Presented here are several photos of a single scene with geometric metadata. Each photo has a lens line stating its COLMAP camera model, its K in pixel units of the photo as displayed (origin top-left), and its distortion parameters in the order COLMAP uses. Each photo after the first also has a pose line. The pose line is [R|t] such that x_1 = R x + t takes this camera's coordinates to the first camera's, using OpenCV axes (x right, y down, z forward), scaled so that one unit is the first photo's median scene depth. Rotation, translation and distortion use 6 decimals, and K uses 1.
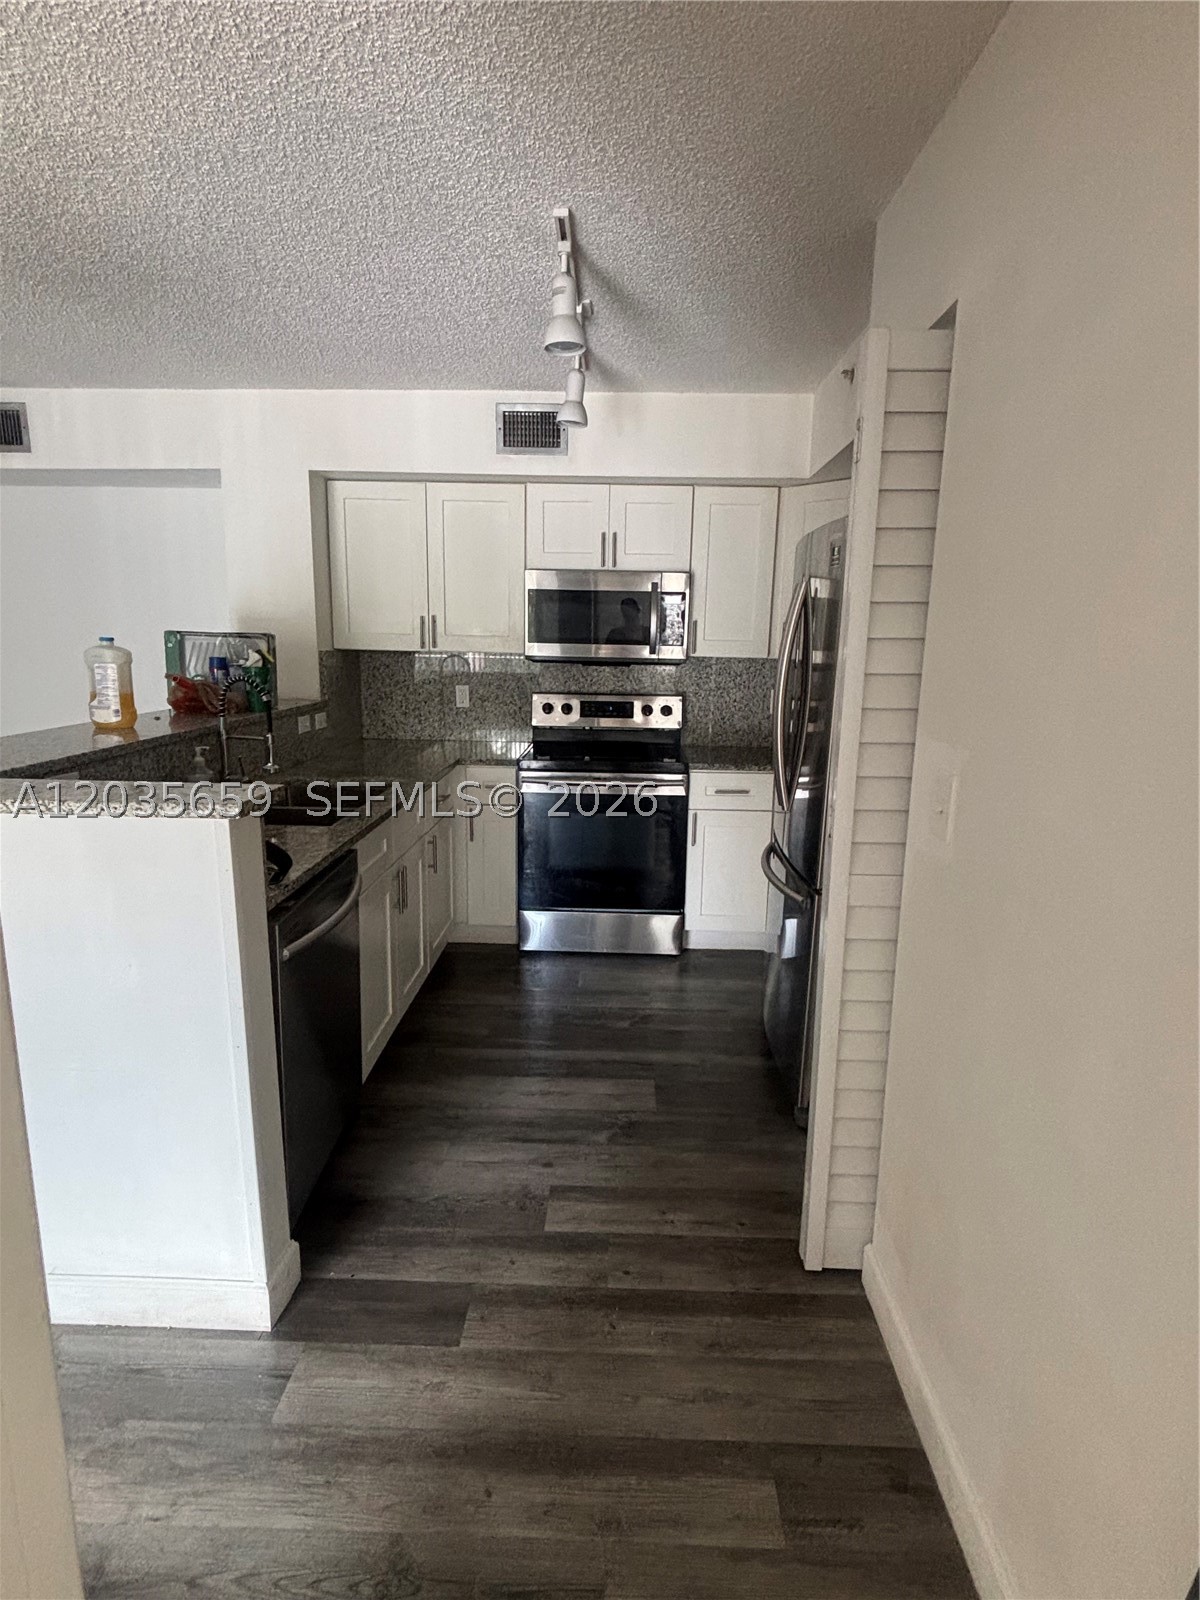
lens RADIAL K [[807.1, 0, 597.2], [0, 807.1, 819.6], [0, 0, 1]] dist [0.000756, 0.000270]
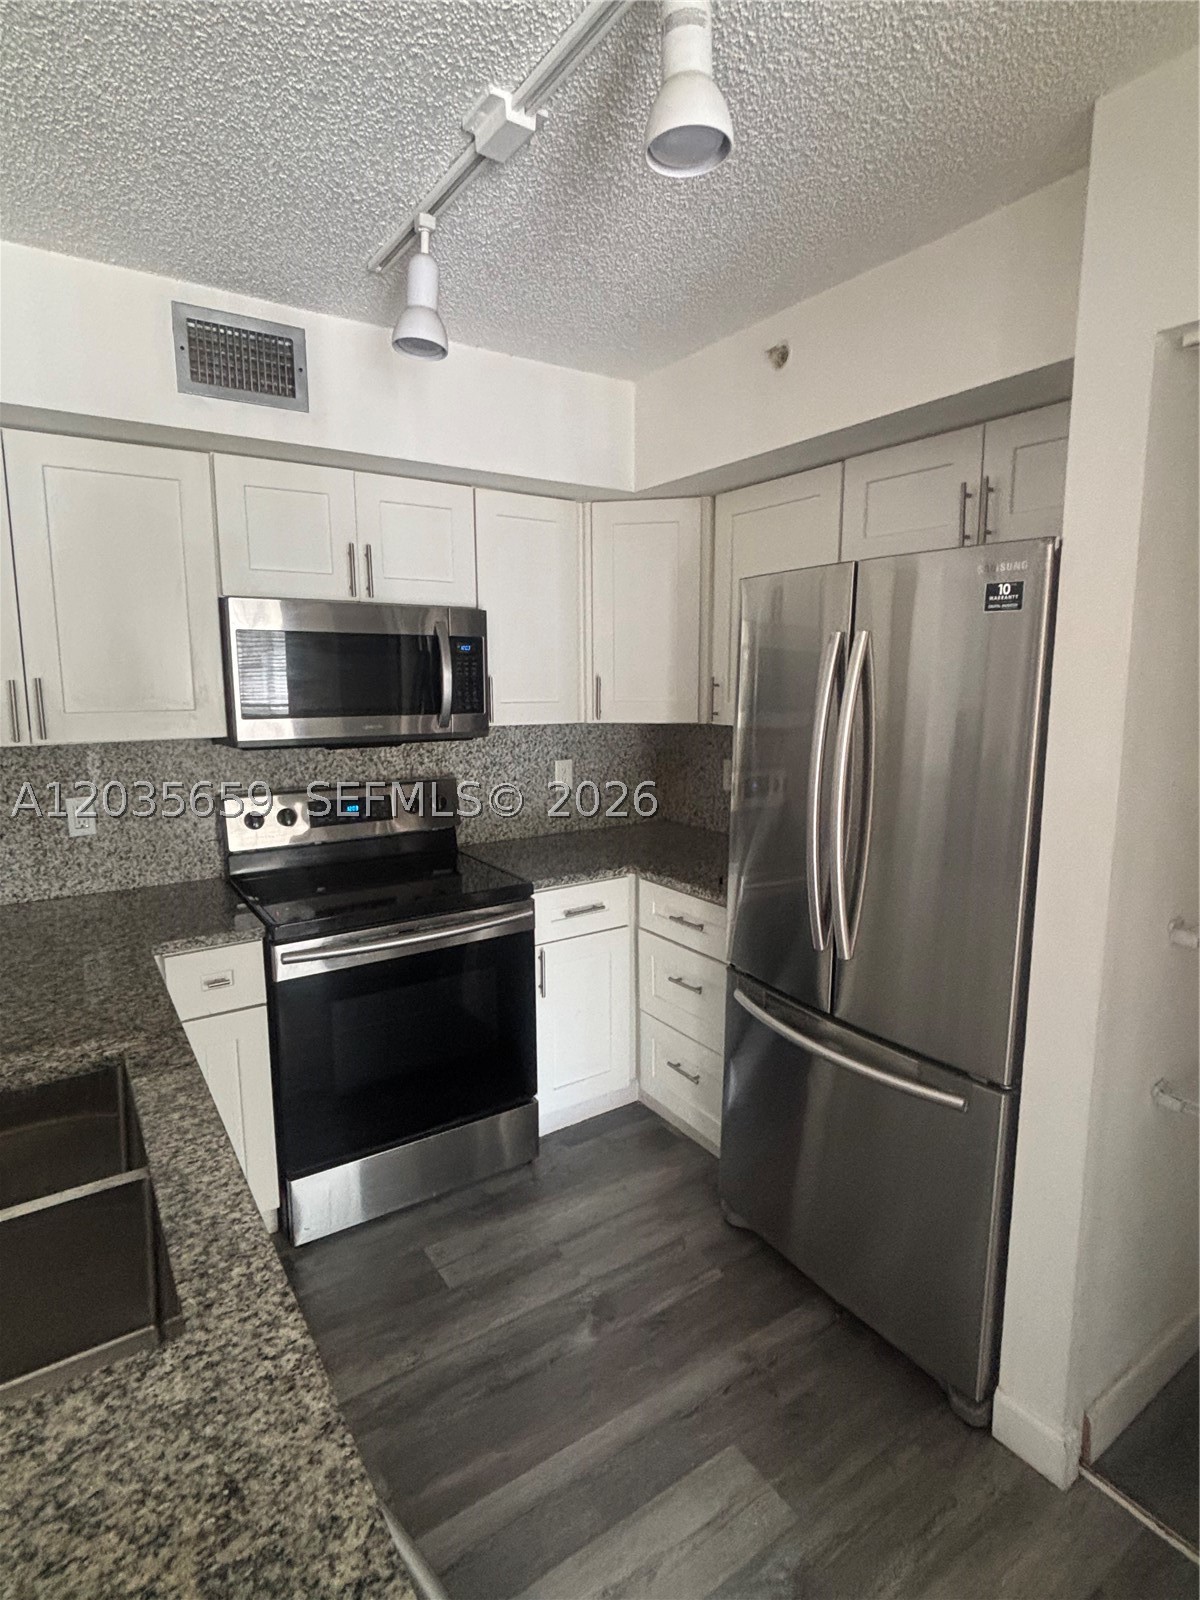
lens RADIAL K [[834.1, 0, 602.2], [0, 834.1, 798.1], [0, 0, 1]] dist [0.043563, -0.031524]
pose [[0.819700, -0.106700, 0.562768, -0.232265], [0.153734, 0.987430, -0.036705, -0.103355], [-0.551778, 0.116603, 0.825800, 0.371490]]
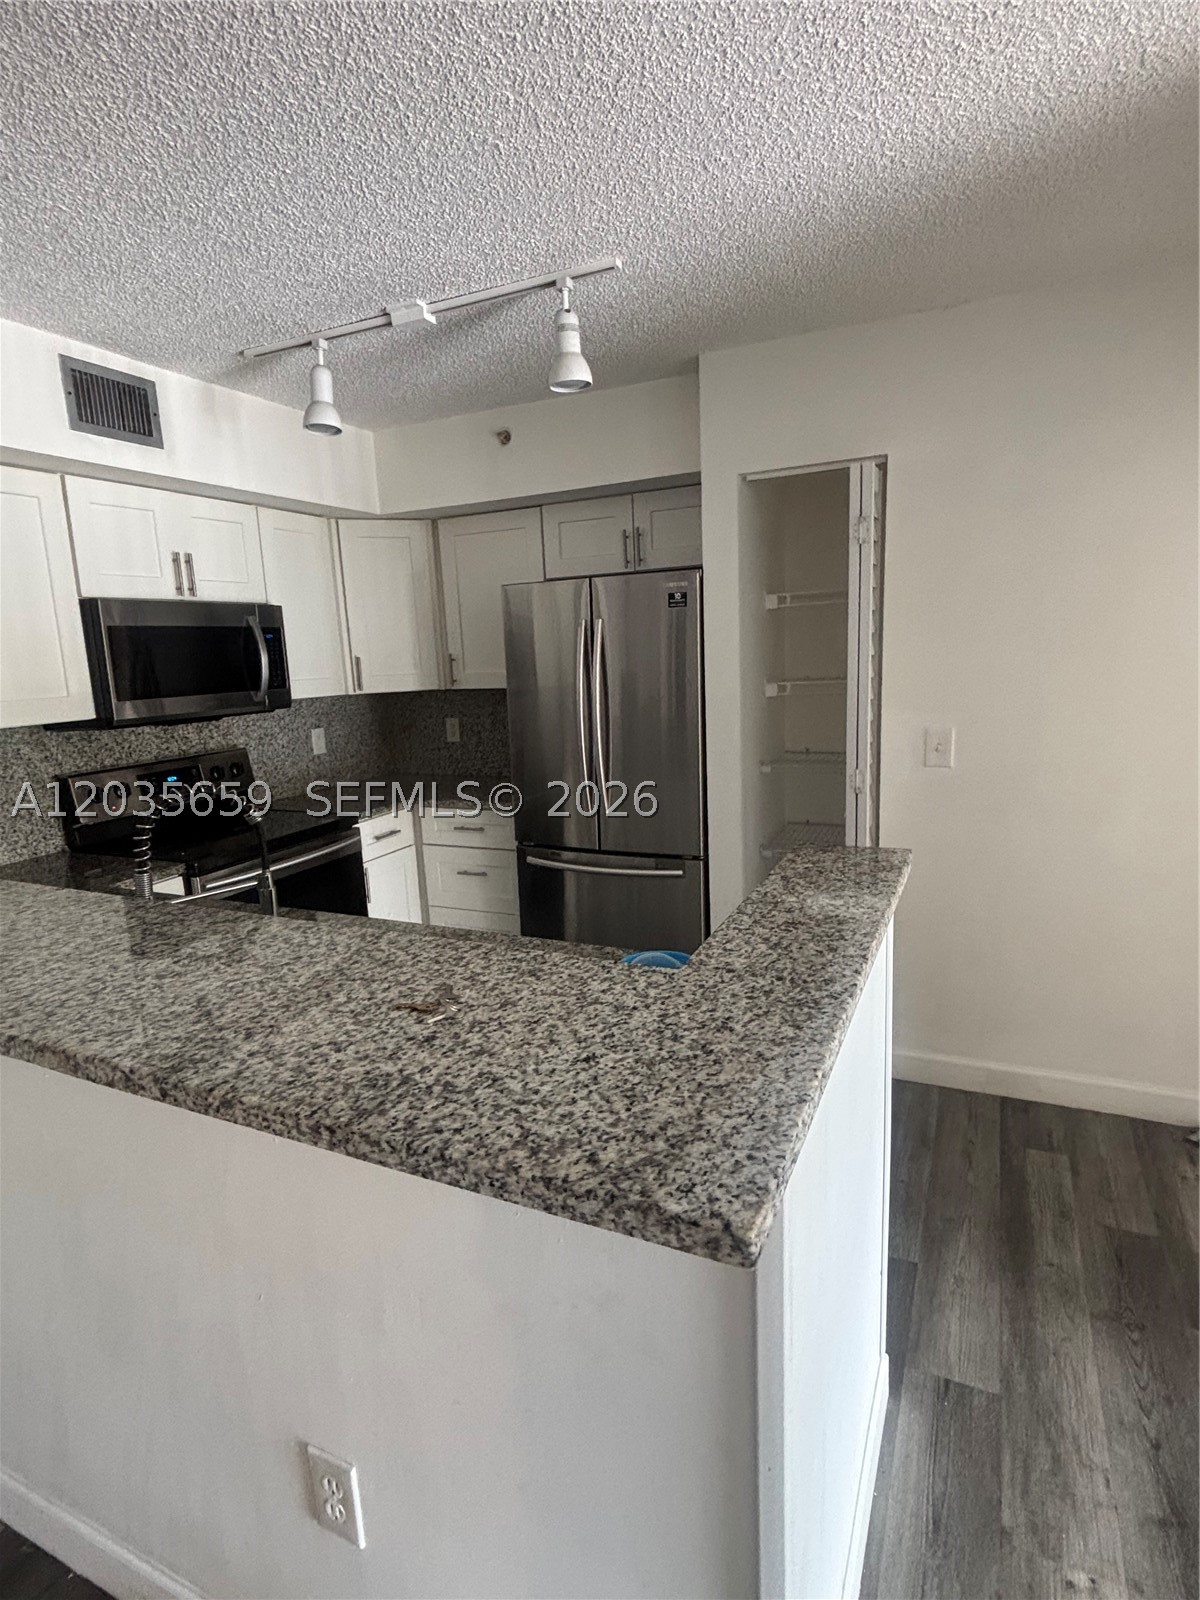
lens RADIAL K [[834.1, 0, 602.2], [0, 834.1, 798.1], [0, 0, 1]] dist [0.043563, -0.031524]
pose [[0.401159, -0.200384, 0.893822, -0.612342], [0.266624, 0.959073, 0.095348, -0.101351], [-0.876346, 0.200065, 0.438168, 0.347617]]
